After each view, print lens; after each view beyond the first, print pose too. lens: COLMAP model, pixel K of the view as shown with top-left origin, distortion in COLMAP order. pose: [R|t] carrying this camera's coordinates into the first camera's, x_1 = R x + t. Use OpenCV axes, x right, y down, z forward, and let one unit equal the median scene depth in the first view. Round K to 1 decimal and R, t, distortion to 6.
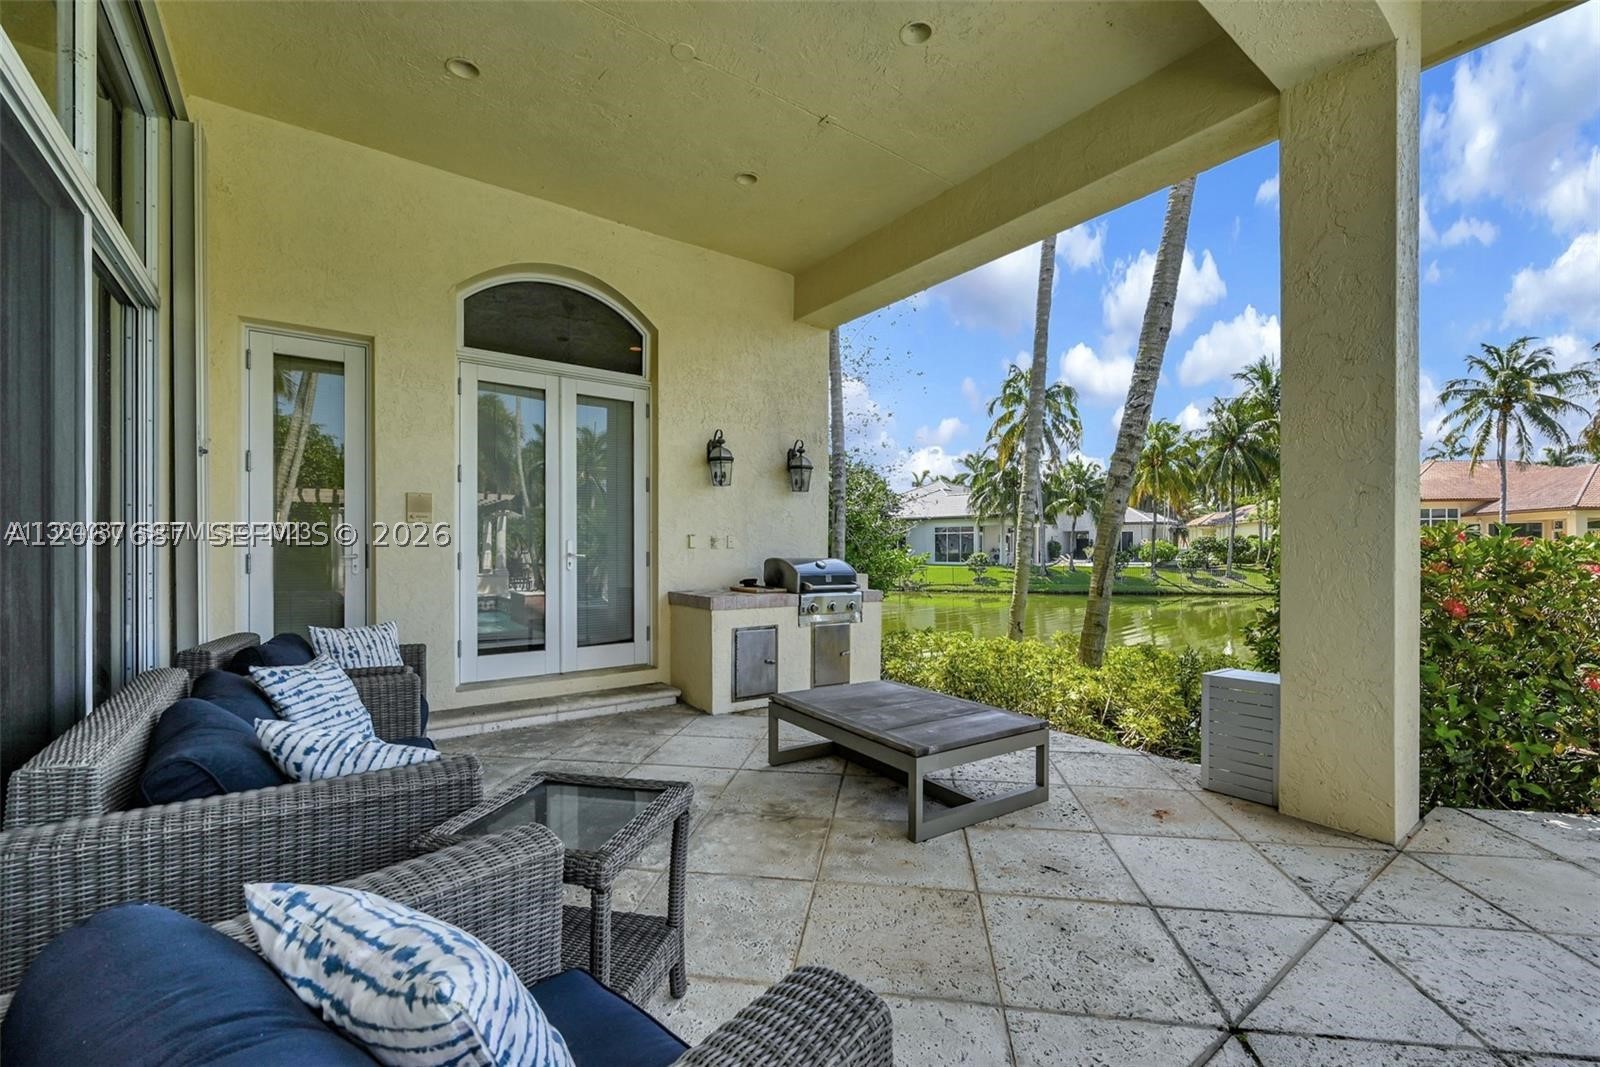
lens RADIAL K [[668.0, 0, 814.4], [0, 668.0, 554.7], [0, 0, 1]] dist [-0.002475, -0.000102]
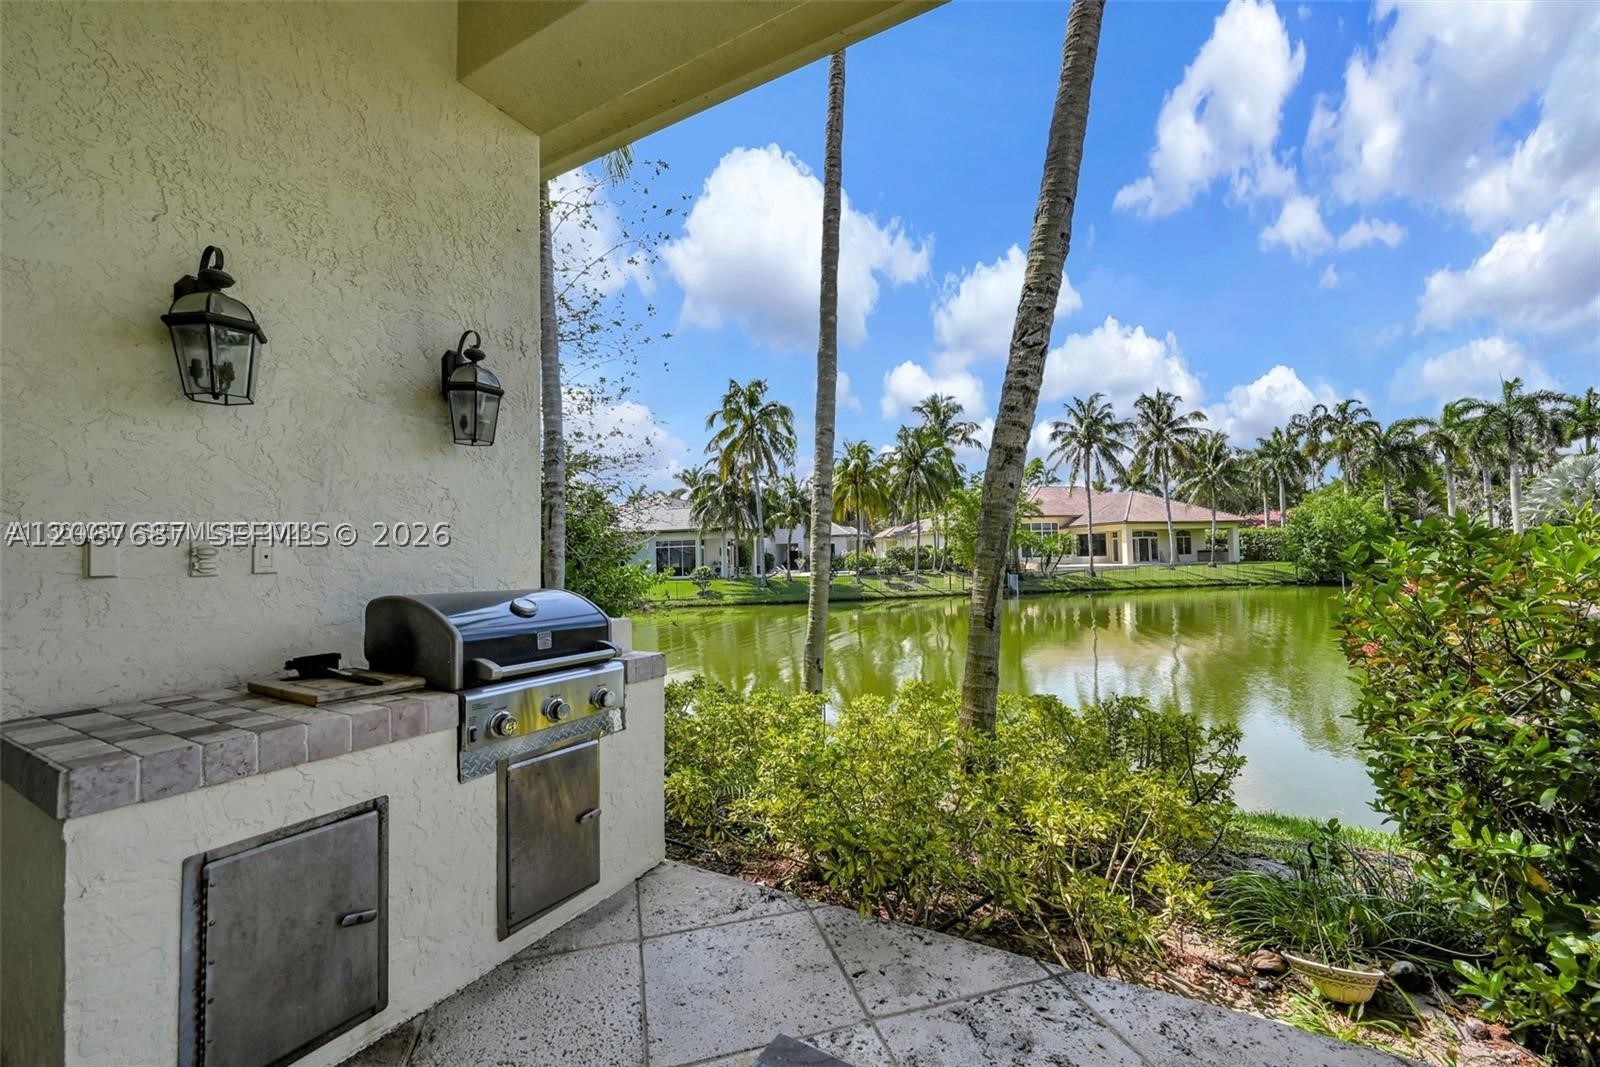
lens RADIAL K [[640.7, 0, 804.1], [0, 640.7, 535.8], [0, 0, 1]] dist [-0.002357, -0.000120]
pose [[0.914988, -0.006851, 0.403423, 0.001146], [0.027416, 0.998601, -0.045223, -0.000902], [-0.402549, 0.052439, 0.913895, 0.071666]]
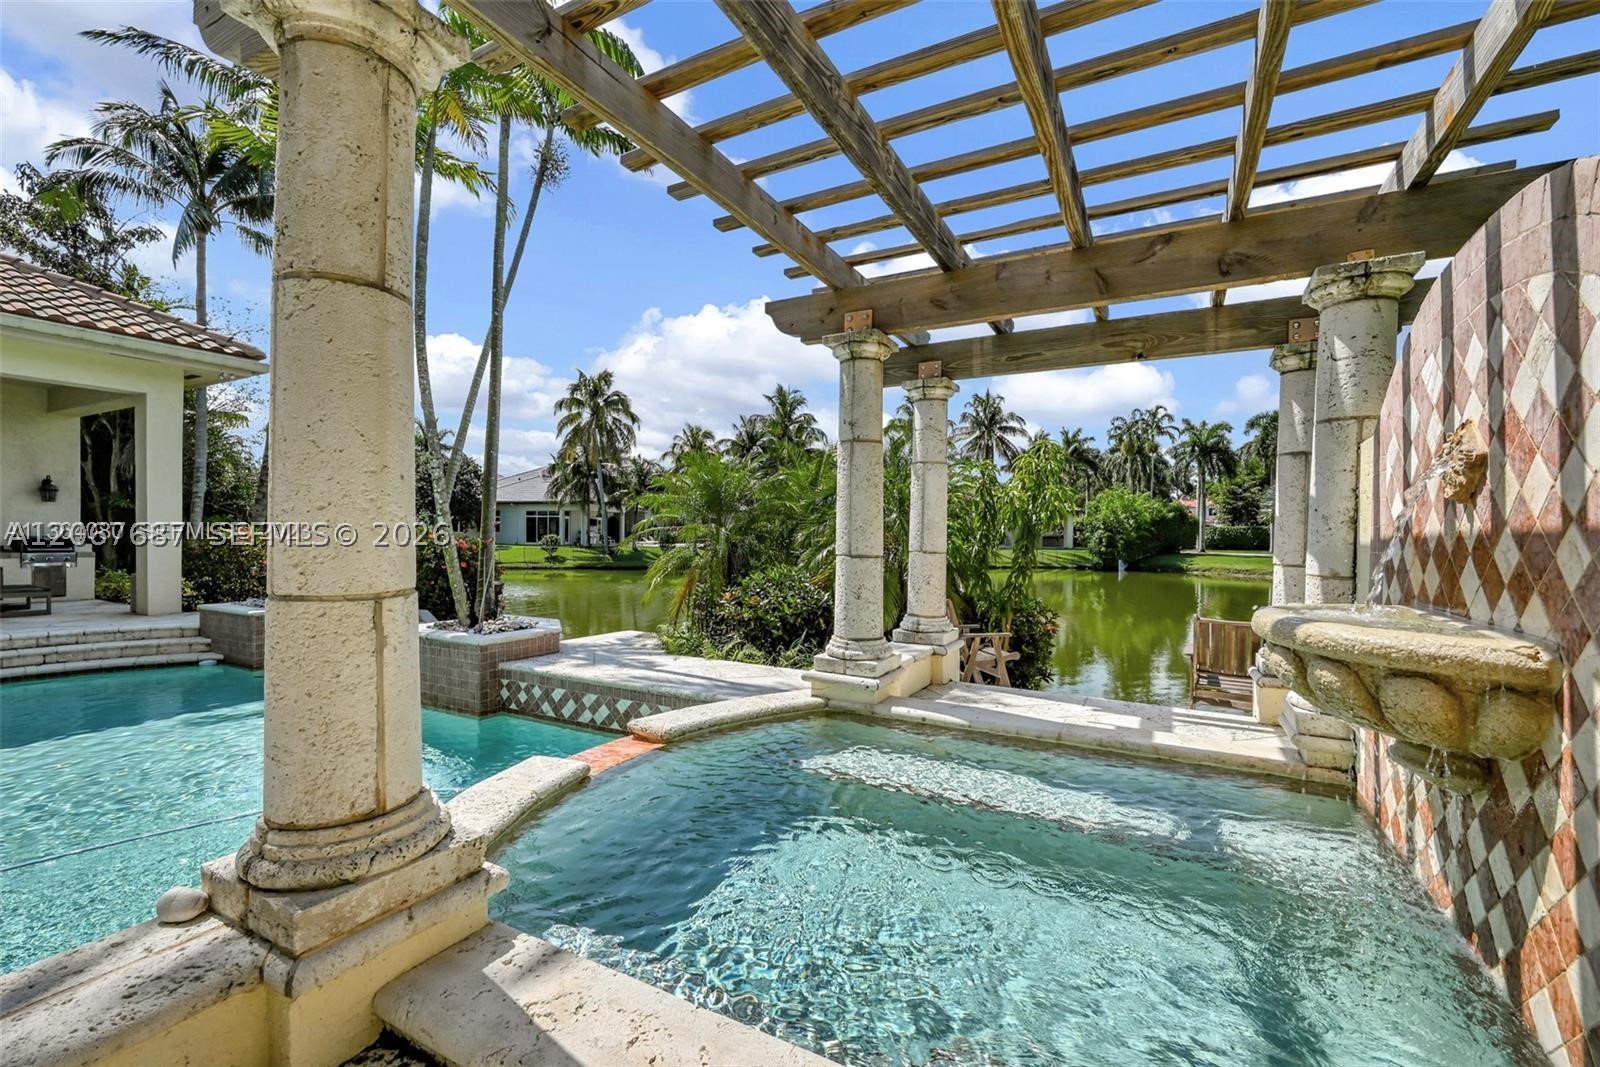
lens RADIAL K [[674.6, 0, 800.0], [0, 674.6, 533.5], [0, 0, 1]] dist [-0.000438, -0.000021]
pose [[0.911177, 0.010665, 0.411877, 0.168309], [-0.008891, 0.999941, -0.006223, -0.001011], [-0.411919, 0.002008, 0.911218, -0.233552]]
